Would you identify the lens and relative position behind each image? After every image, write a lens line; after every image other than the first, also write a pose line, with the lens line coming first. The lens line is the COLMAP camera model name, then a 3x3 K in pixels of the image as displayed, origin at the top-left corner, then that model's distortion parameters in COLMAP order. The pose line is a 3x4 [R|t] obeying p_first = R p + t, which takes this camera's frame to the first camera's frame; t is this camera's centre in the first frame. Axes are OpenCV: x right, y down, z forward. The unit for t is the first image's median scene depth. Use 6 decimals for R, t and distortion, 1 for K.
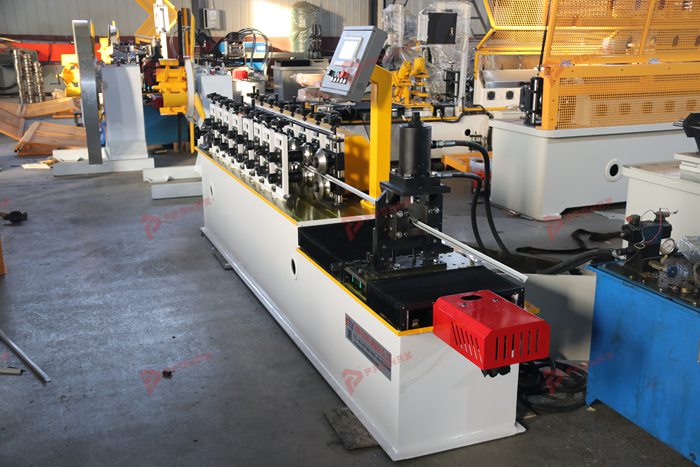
lens RADIAL K [[760.8, 0, 350.0], [0, 760.8, 233.5], [0, 0, 1]] dist [-0.008994, 0.013094]
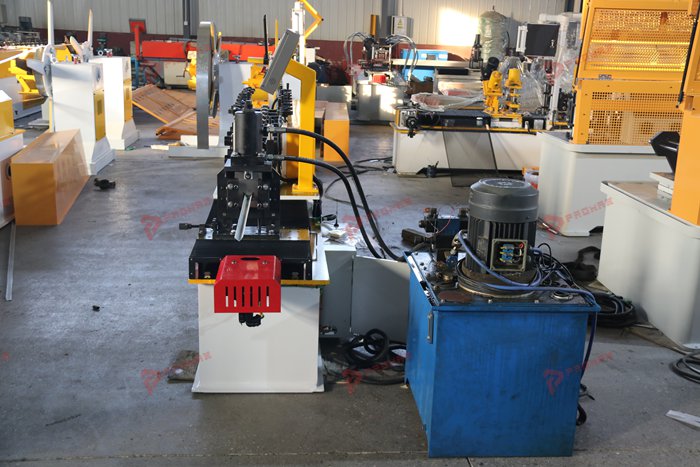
lens RADIAL K [[776.1, 0, 350.0], [0, 776.1, 233.5], [0, 0, 1]] dist [0.014750, 0.021409]
pose [[0.953093, 0.106980, -0.283141, 0.275466], [-0.111852, 0.993724, -0.001051, 0.012660], [0.281252, 0.032671, 0.959078, -0.043925]]
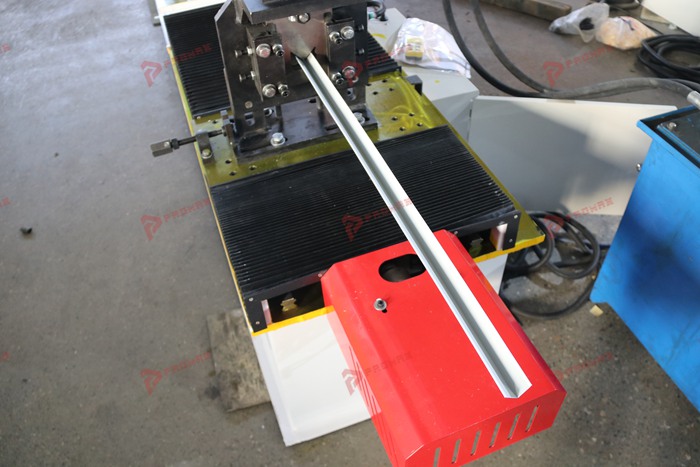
lens RADIAL K [[578.3, 0, 350.0], [0, 578.3, 233.5], [0, 0, 1]] dist [-0.185370, 0.137836]
pose [[0.998845, -0.005667, -0.047721, 0.062292], [0.029191, 0.860387, 0.508804, -0.047914], [0.038175, -0.509609, 0.859559, 0.306860]]
